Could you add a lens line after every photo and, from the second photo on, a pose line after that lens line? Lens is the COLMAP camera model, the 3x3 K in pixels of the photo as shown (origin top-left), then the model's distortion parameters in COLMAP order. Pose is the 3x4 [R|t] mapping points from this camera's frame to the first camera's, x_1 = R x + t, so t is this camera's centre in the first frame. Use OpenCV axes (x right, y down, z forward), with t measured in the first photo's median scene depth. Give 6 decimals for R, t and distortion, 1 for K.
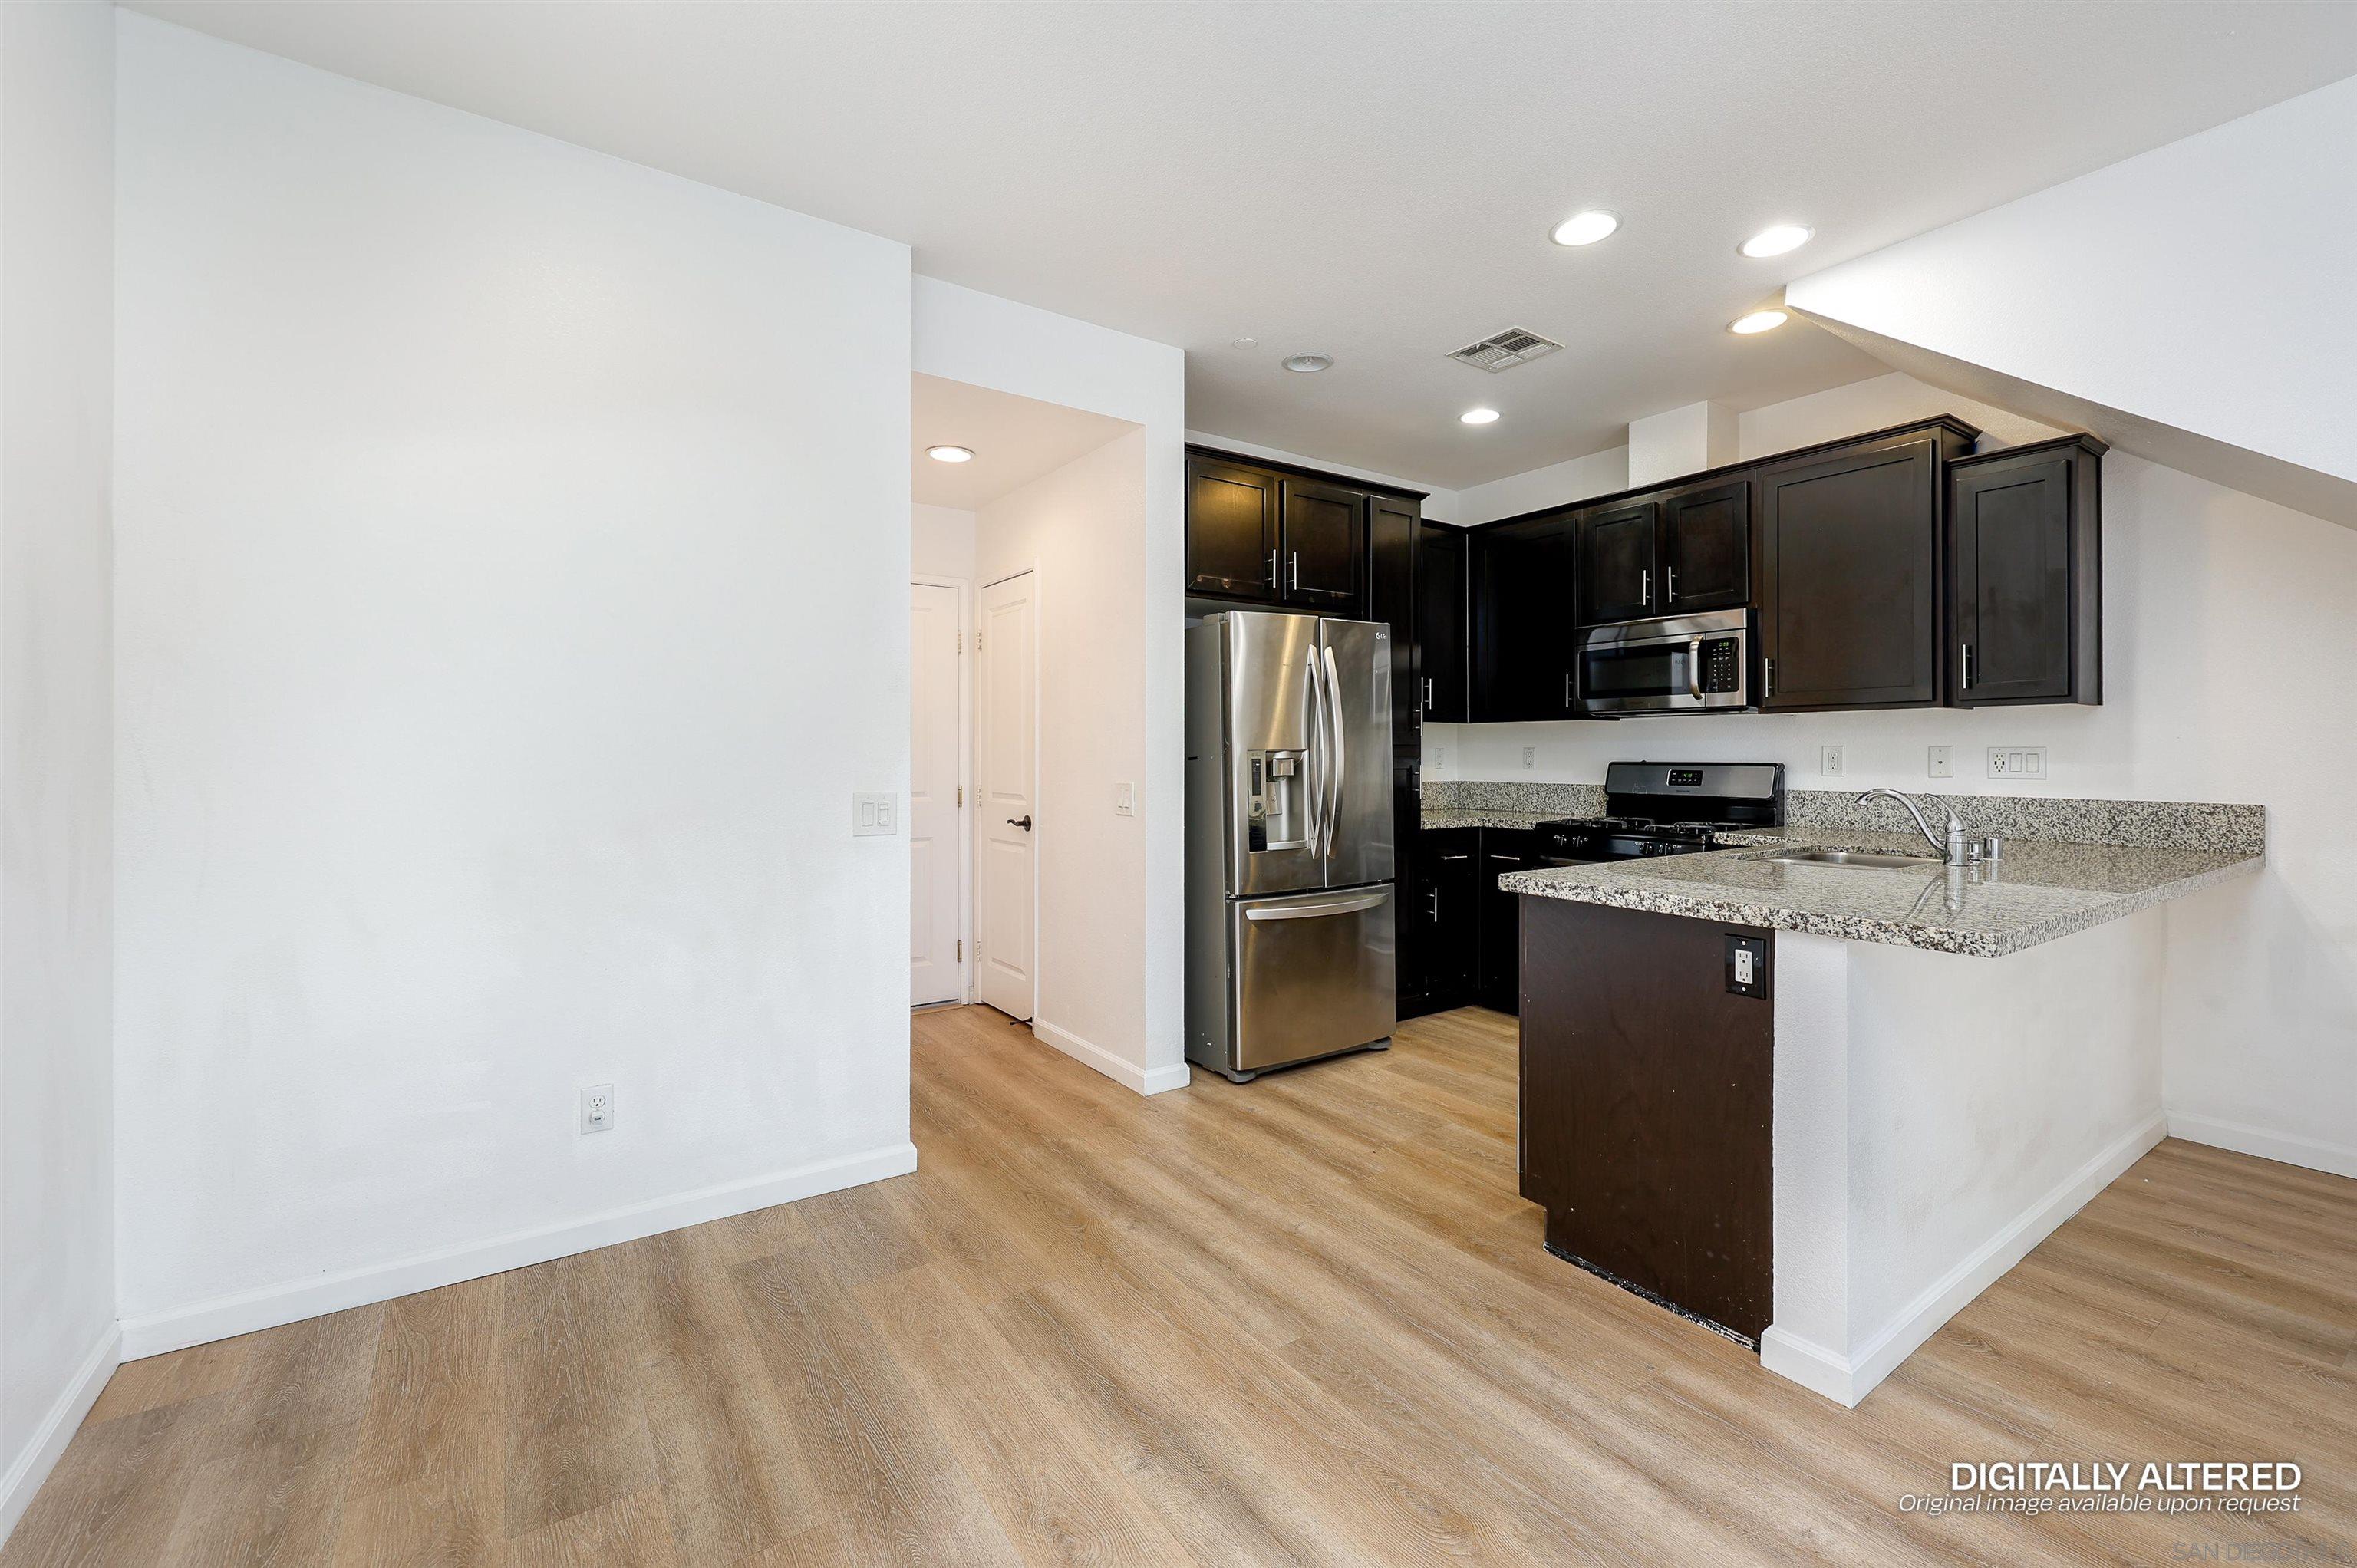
lens RADIAL K [[969.1, 0, 1160.8], [0, 969.1, 754.3], [0, 0, 1]] dist [0.003354, -0.000149]
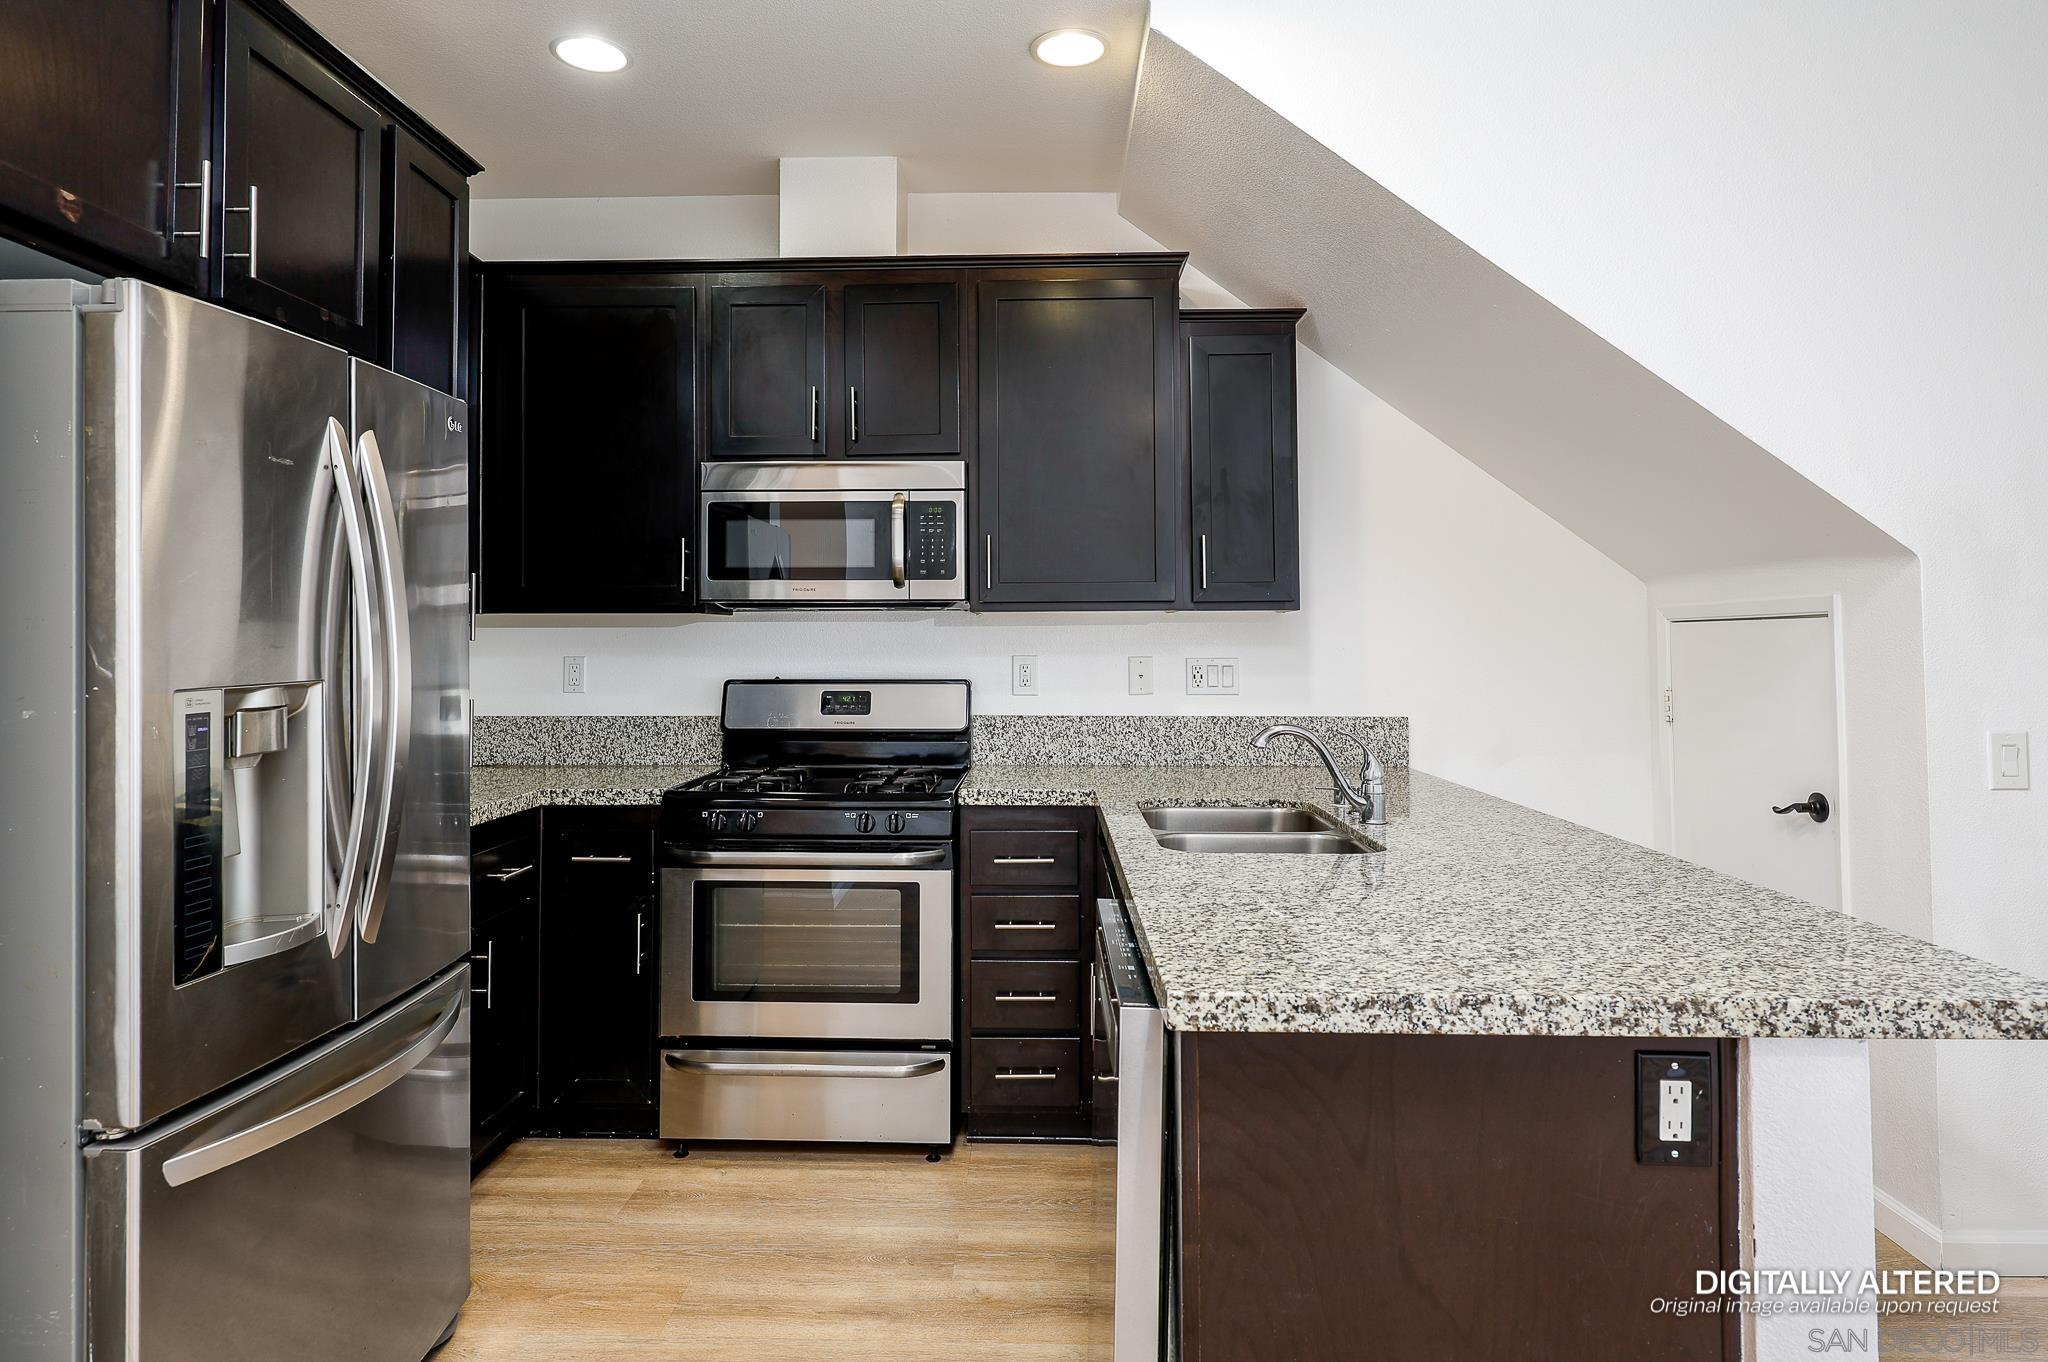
lens RADIAL K [[1195.9, 0, 1005.1], [0, 1195.9, 608.3], [0, 0, 1]] dist [0.003763, -0.000616]
pose [[0.588175, 0.021357, 0.808452, -0.085812], [0.003210, 0.999582, -0.028742, -0.021553], [-0.808727, 0.019501, 0.587861, 0.530821]]
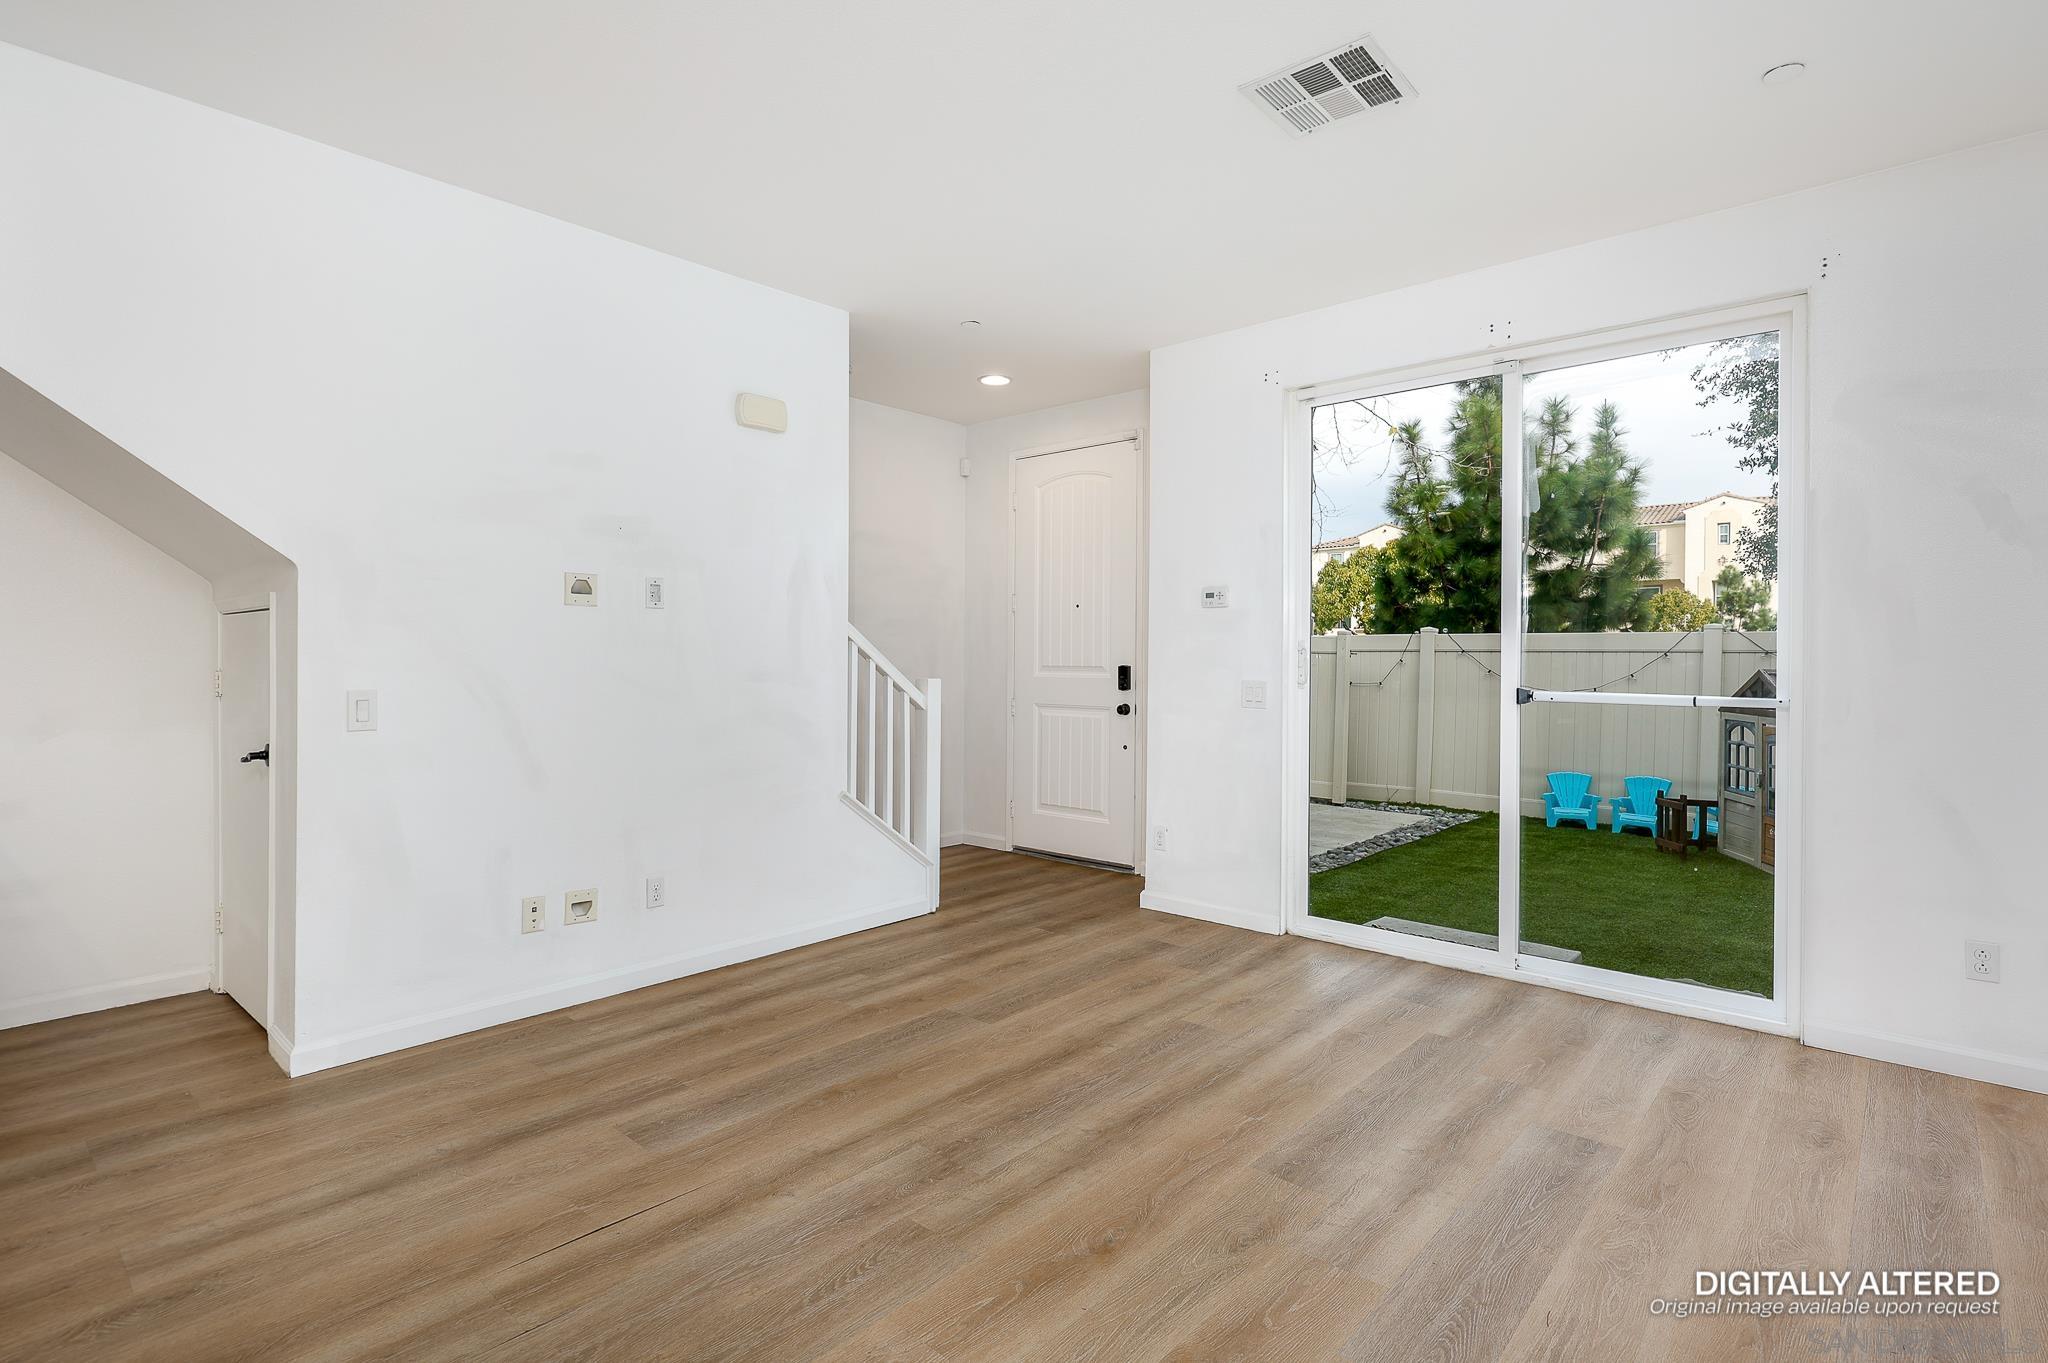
lens RADIAL K [[1000.8, 0, 992.5], [0, 1000.8, 662.1], [0, 0, 1]] dist [0.003750, 0.000164]
pose [[-0.225495, -0.007643, 0.974214, -0.116129], [-0.006971, 0.999956, 0.006231, 0.000682], [-0.974219, -0.005386, -0.225538, 0.126276]]
